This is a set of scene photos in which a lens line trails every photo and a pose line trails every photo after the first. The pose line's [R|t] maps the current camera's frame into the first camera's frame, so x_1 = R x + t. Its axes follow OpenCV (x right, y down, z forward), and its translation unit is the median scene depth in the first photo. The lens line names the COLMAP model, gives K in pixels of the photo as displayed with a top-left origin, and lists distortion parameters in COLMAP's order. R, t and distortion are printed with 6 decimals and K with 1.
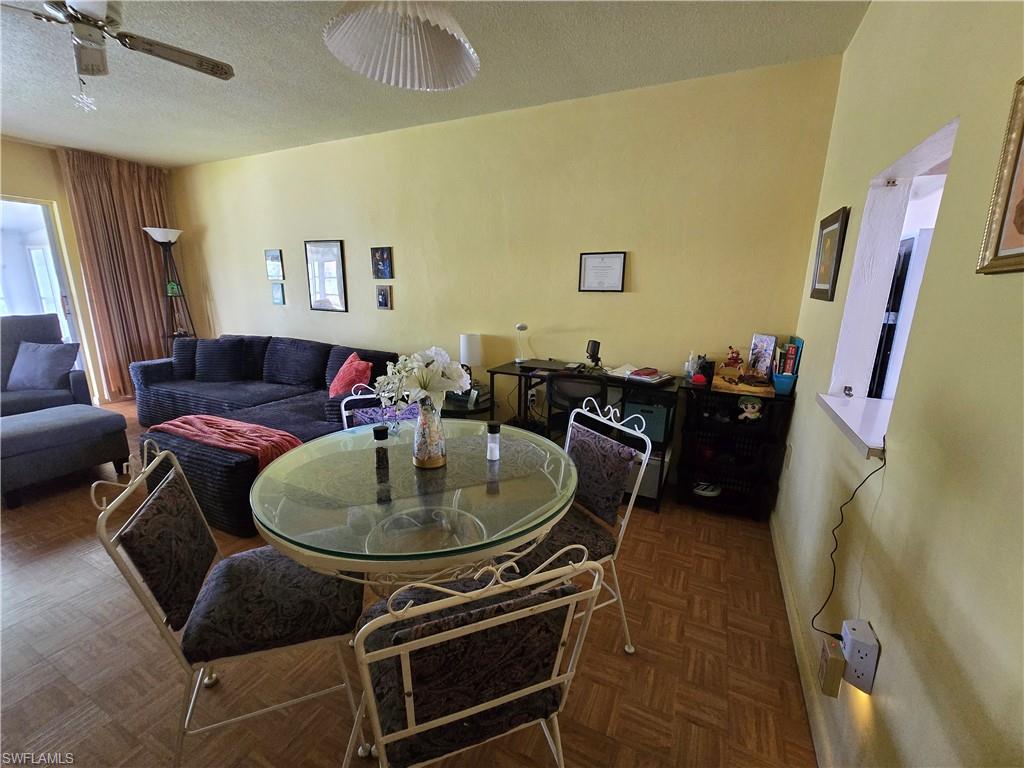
lens RADIAL K [[419.6, 0, 511.8], [0, 419.6, 383.2], [0, 0, 1]] dist [-0.002571, 0.000388]
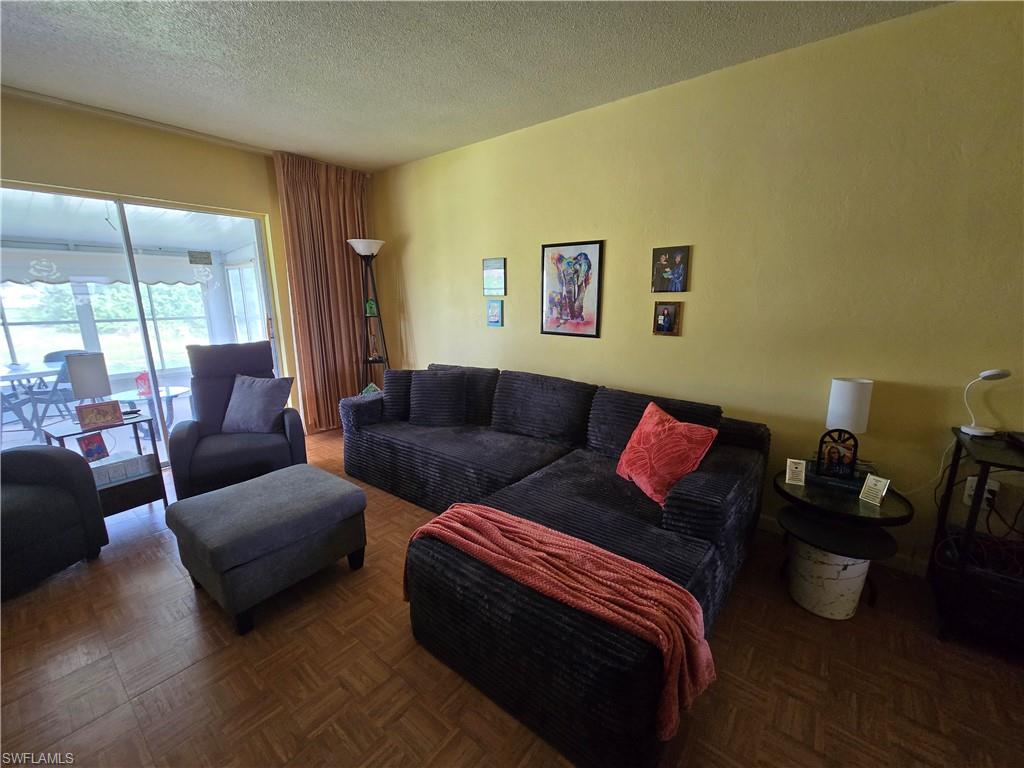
lens RADIAL K [[419.6, 0, 514.1], [0, 419.6, 382.6], [0, 0, 1]] dist [-0.002571, 0.000388]
pose [[0.975308, 0.025213, -0.219405, -0.396696], [-0.029332, 0.999449, -0.015536, -0.080126], [0.218892, 0.021588, 0.975510, 0.264435]]
